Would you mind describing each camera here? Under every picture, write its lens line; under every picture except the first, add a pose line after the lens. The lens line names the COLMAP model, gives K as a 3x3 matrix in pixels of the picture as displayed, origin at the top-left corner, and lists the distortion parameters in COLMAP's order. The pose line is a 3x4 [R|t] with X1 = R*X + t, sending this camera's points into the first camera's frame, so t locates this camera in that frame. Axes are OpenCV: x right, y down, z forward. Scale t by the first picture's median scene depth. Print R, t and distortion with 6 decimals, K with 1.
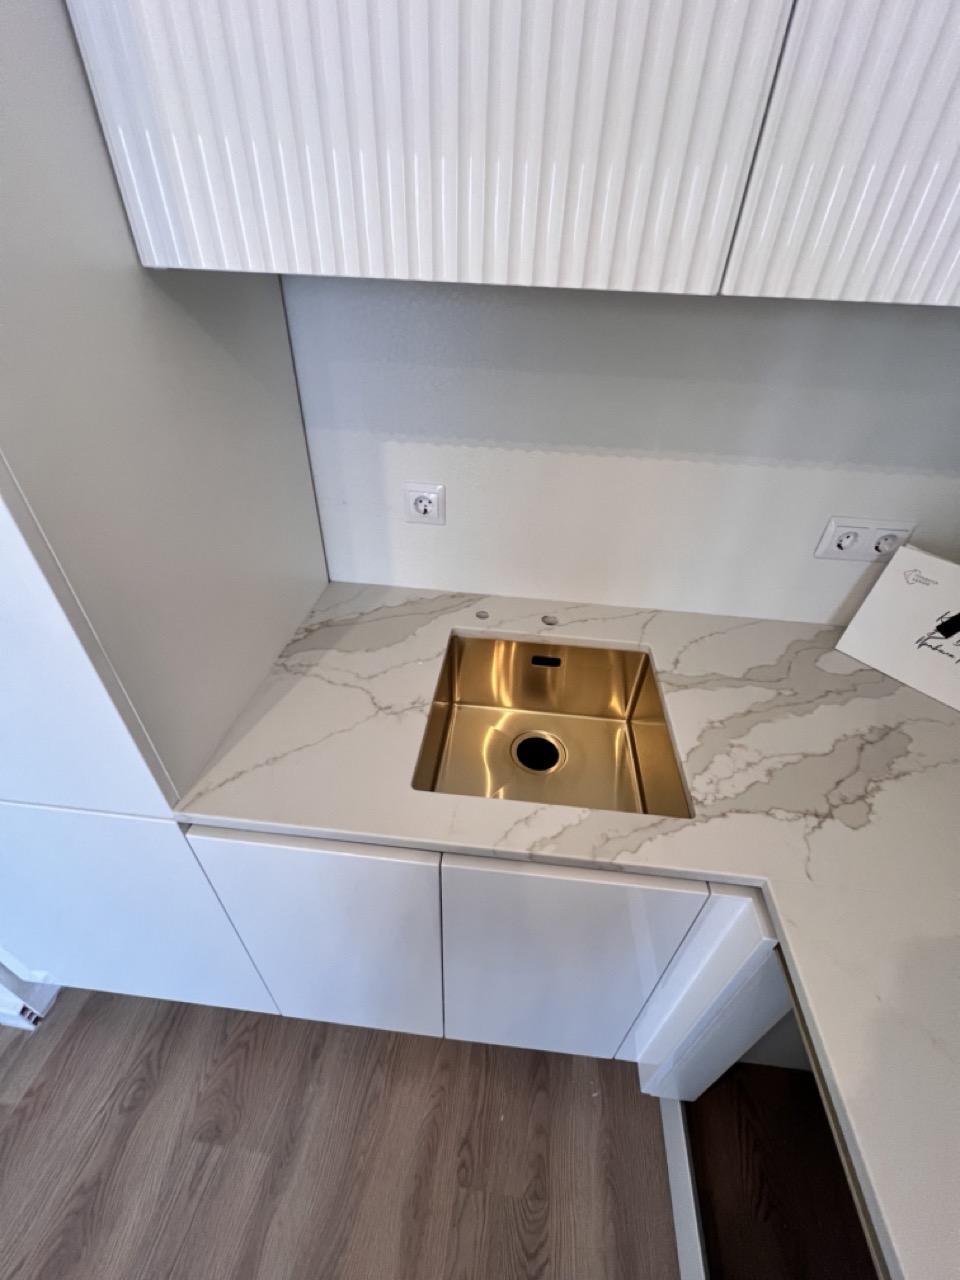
lens RADIAL K [[510.0, 0, 483.5], [0, 510.0, 637.1], [0, 0, 1]] dist [-0.000123, -0.000033]
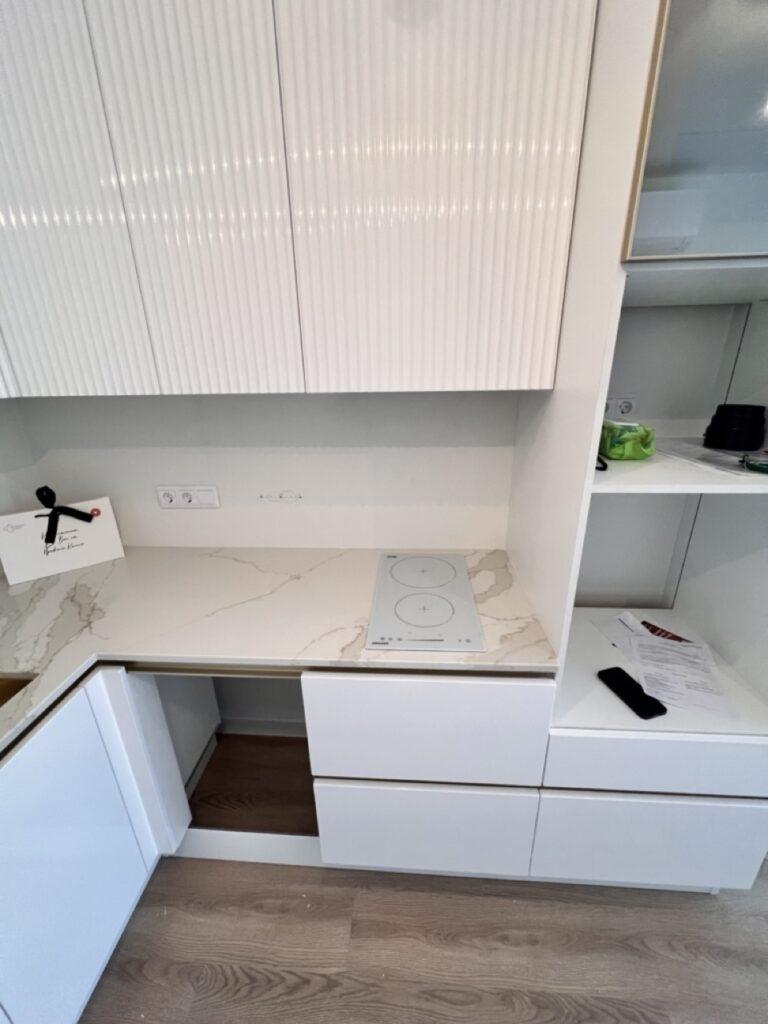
lens RADIAL K [[408.0, 0, 386.8], [0, 408.0, 509.7], [0, 0, 1]] dist [-0.000123, -0.000033]
pose [[-0.048329, -0.369857, 0.927831, -0.529488], [0.608133, 0.726004, 0.321080, 0.179197], [-0.792363, 0.579761, 0.189836, -0.356652]]
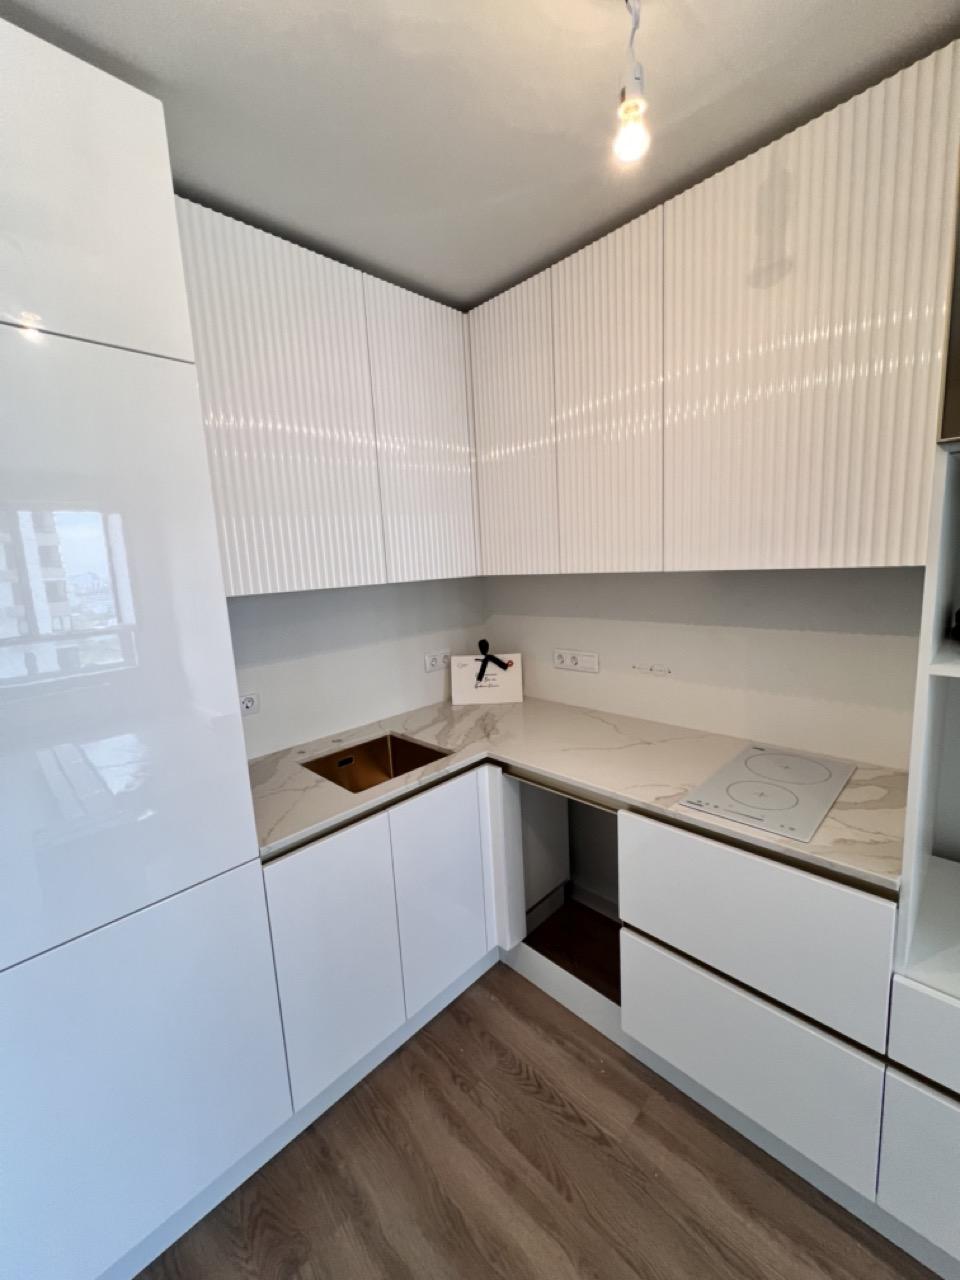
lens RADIAL K [[510.0, 0, 483.5], [0, 510.0, 637.1], [0, 0, 1]] dist [-0.000123, -0.000033]
pose [[0.624364, -0.183485, 0.759278, -1.019241], [0.523167, 0.820032, -0.232041, 0.426696], [-0.580056, 0.542107, 0.607992, -0.709318]]
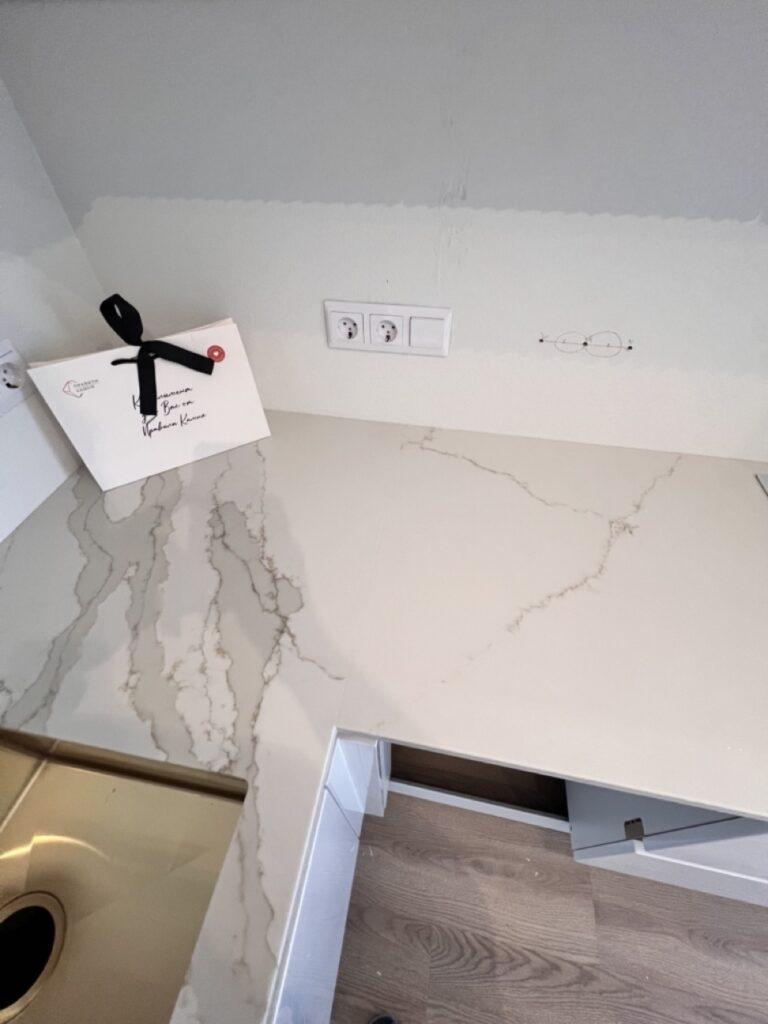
lens RADIAL K [[408.0, 0, 386.8], [0, 408.0, 509.7], [0, 0, 1]] dist [-0.000123, -0.000033]
pose [[0.073053, -0.755090, 0.651539, 0.266144], [0.598327, 0.555843, 0.577099, -0.088576], [-0.797915, 0.347675, 0.492397, 0.294912]]
